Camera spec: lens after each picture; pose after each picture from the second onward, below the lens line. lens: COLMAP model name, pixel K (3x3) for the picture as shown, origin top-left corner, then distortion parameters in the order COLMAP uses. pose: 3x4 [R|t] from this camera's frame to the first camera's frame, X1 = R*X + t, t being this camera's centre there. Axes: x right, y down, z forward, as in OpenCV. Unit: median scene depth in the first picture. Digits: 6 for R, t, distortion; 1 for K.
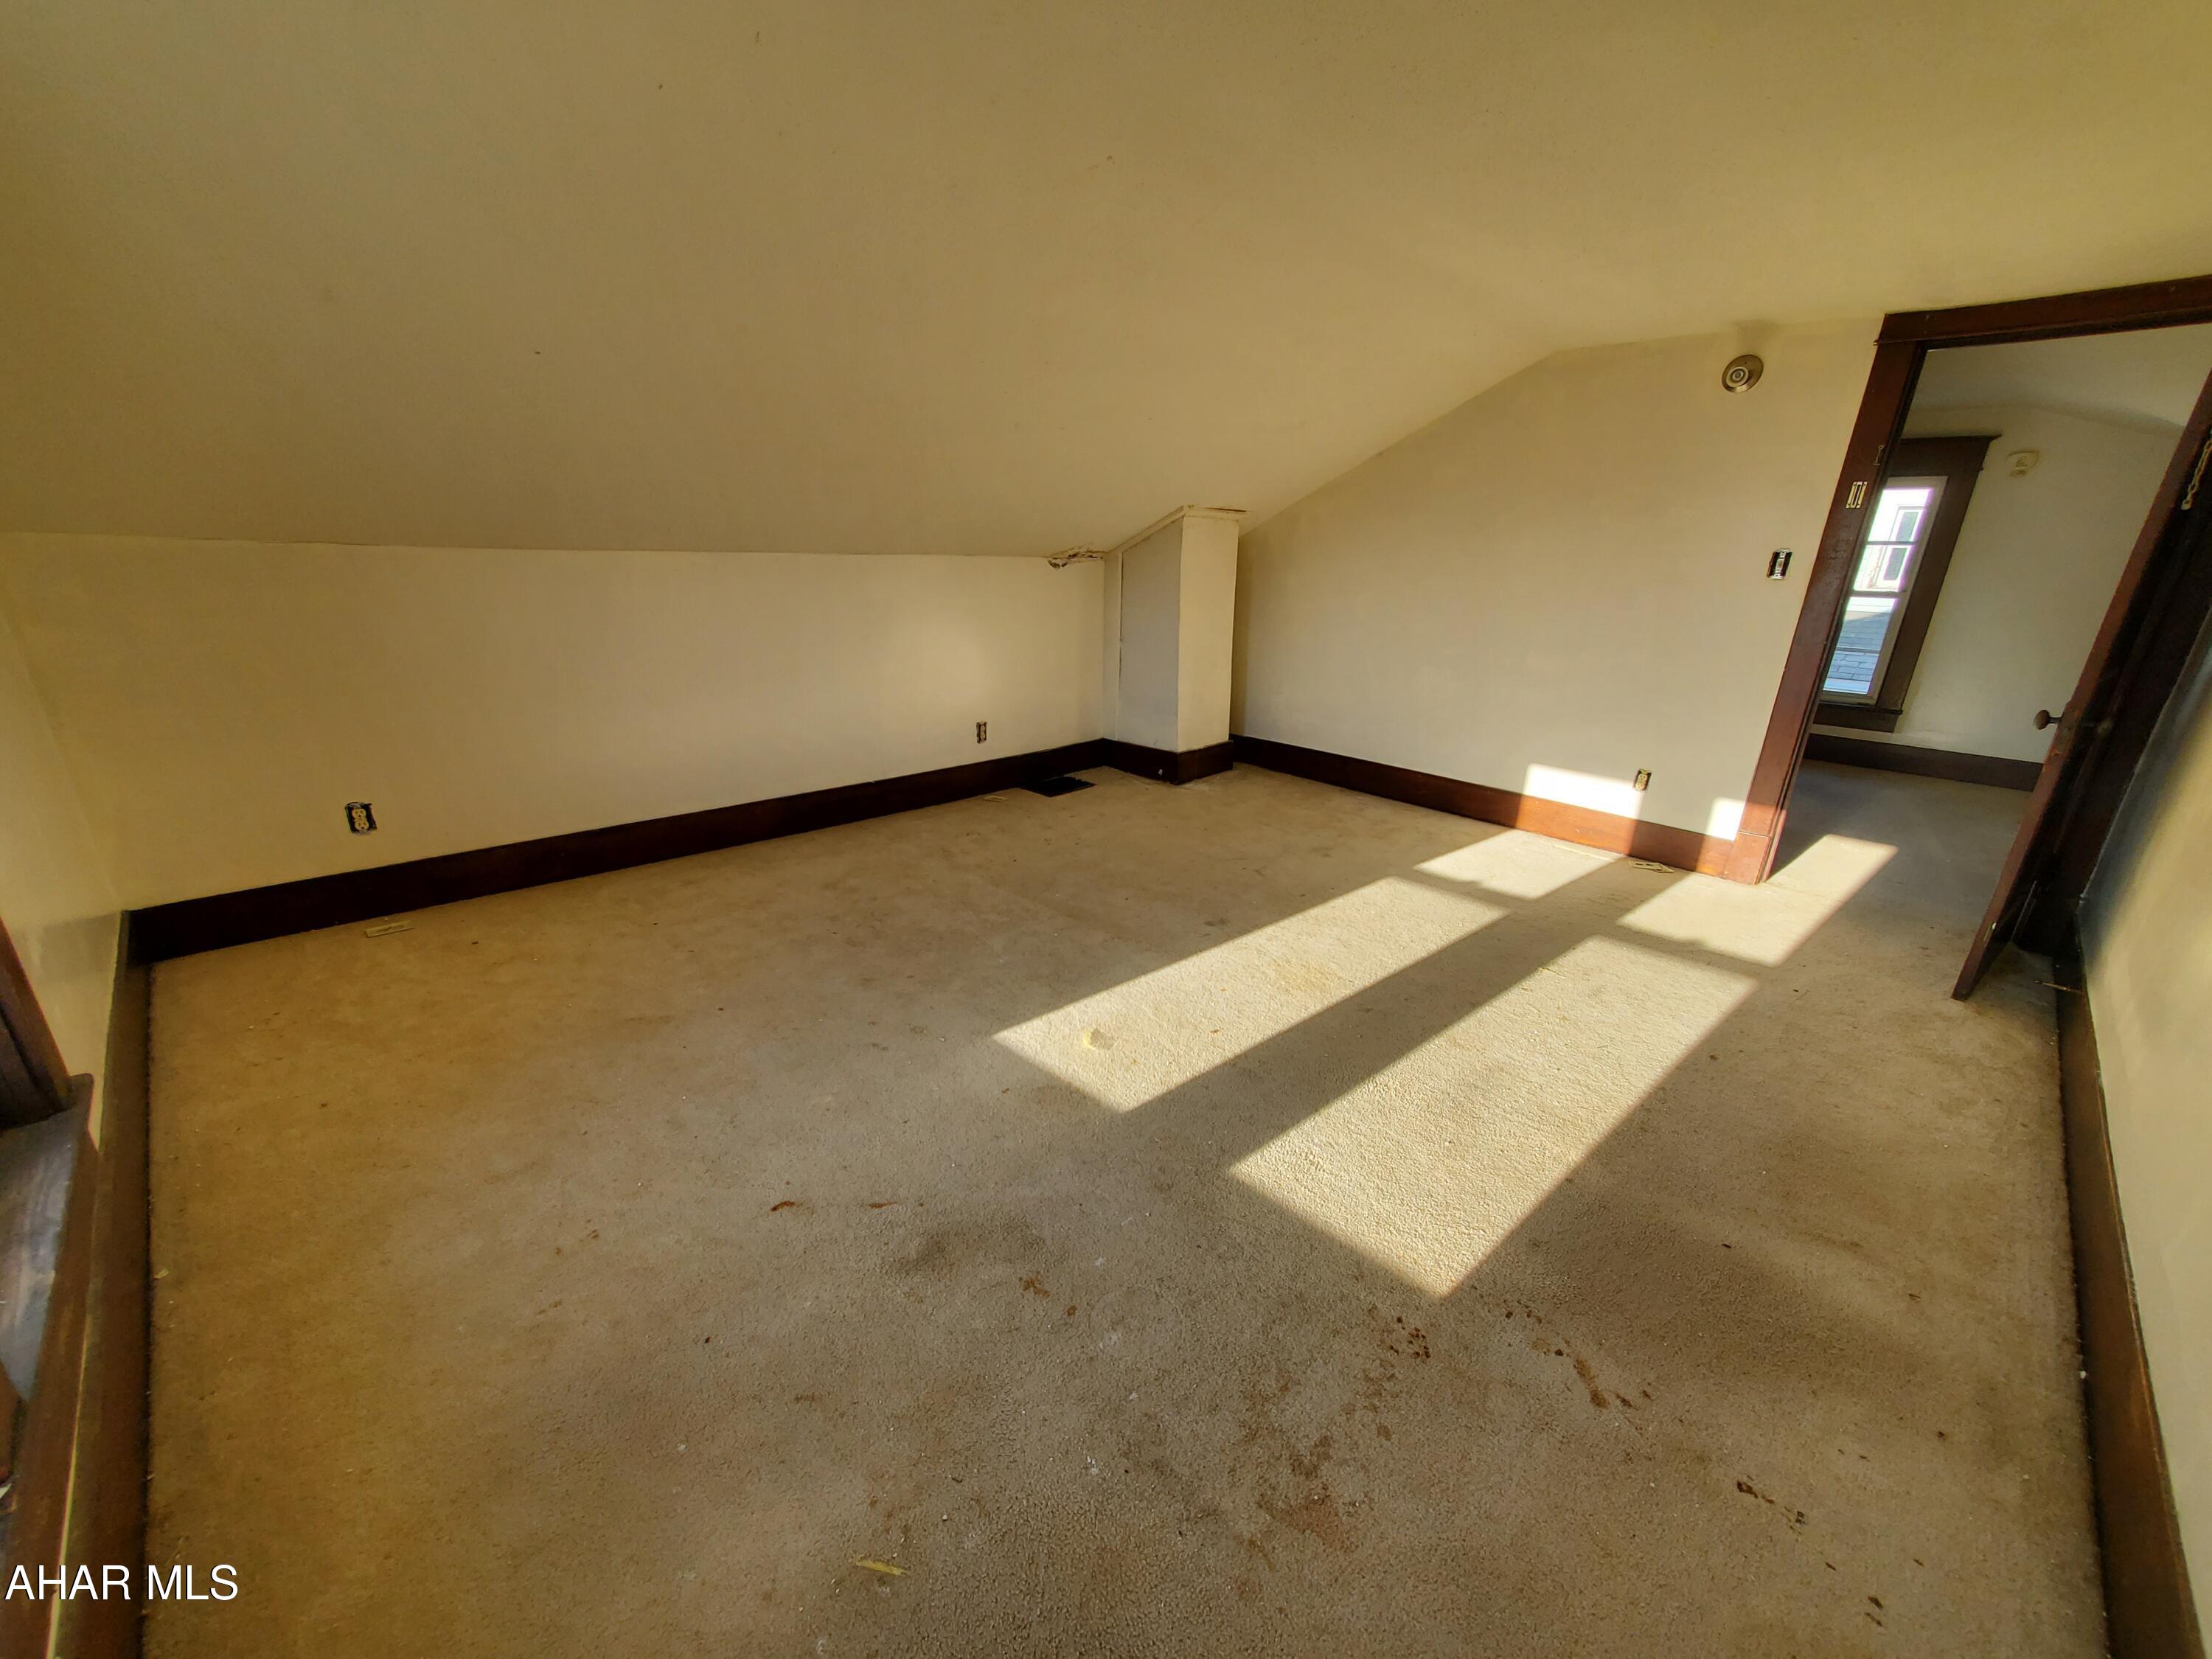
lens RADIAL K [[873.6, 0, 1104.0], [0, 873.6, 857.2], [0, 0, 1]] dist [0.006733, 0.000490]
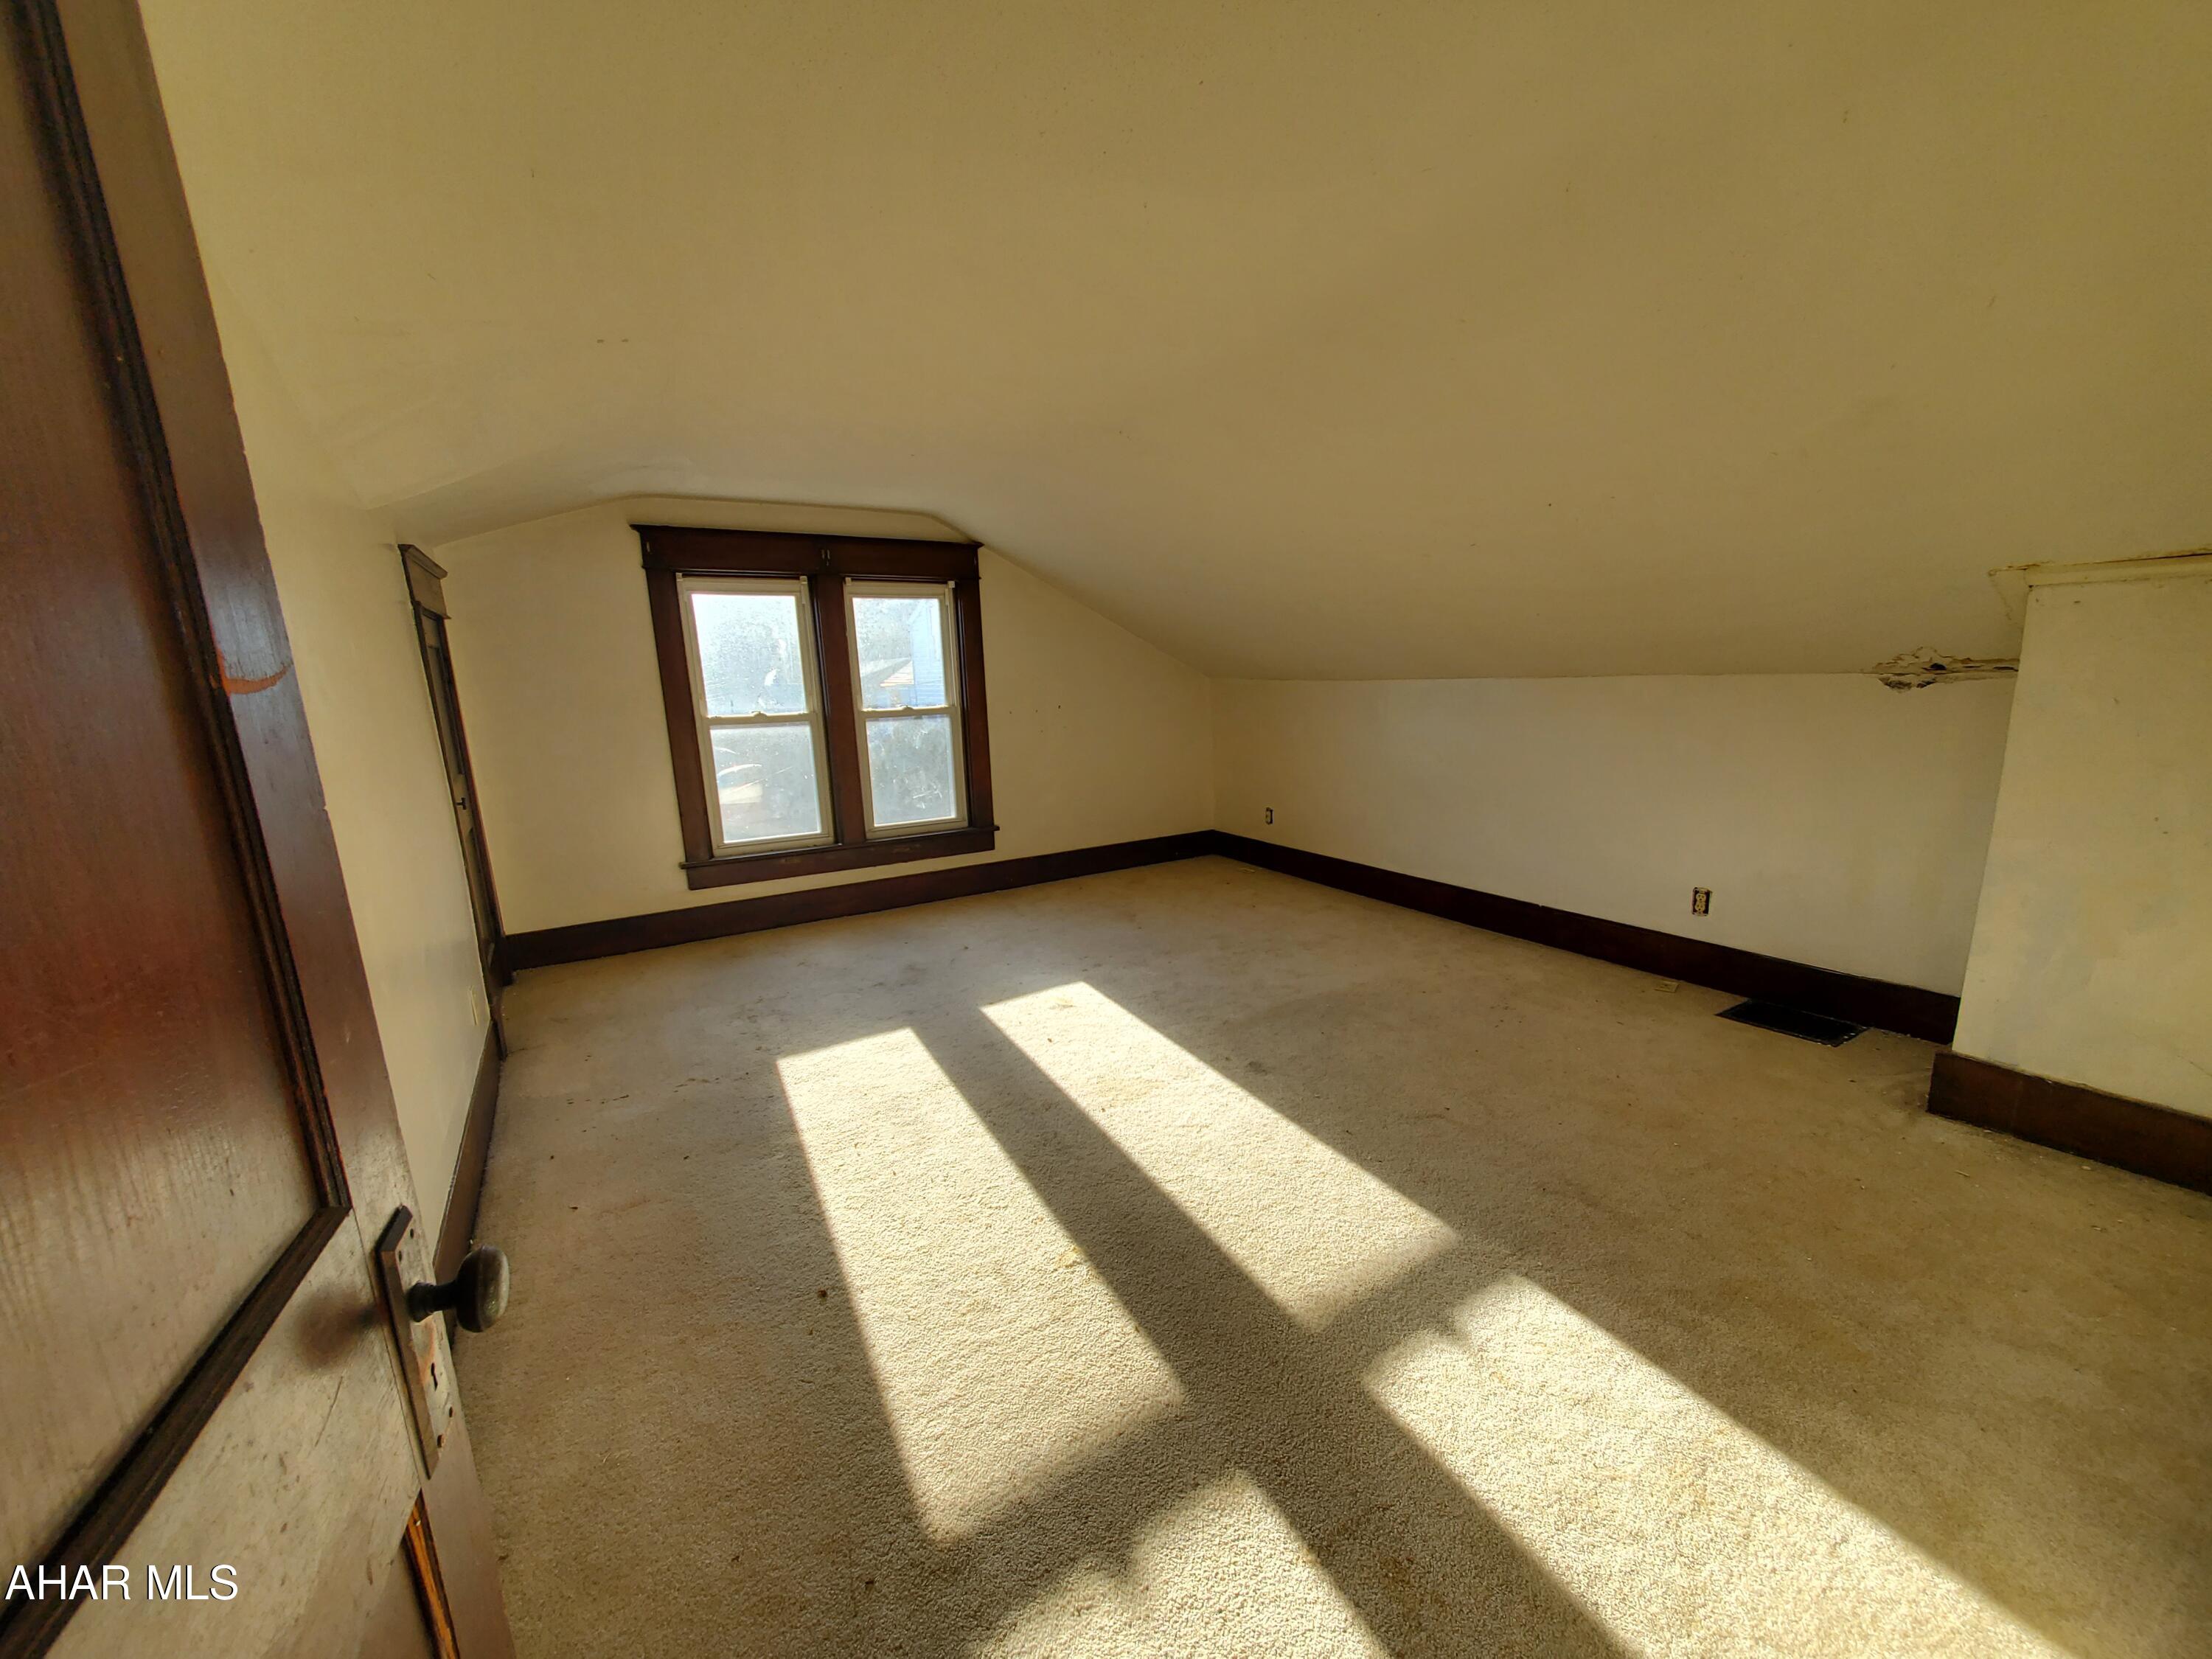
lens RADIAL K [[845.9, 0, 1106.0], [0, 845.9, 829.5], [0, 0, 1]] dist [0.010994, 0.000148]
pose [[-0.228459, 0.149972, -0.961933, 0.993143], [-0.310815, 0.925120, 0.218051, -0.299209], [0.922605, 0.348799, -0.164739, 0.939737]]
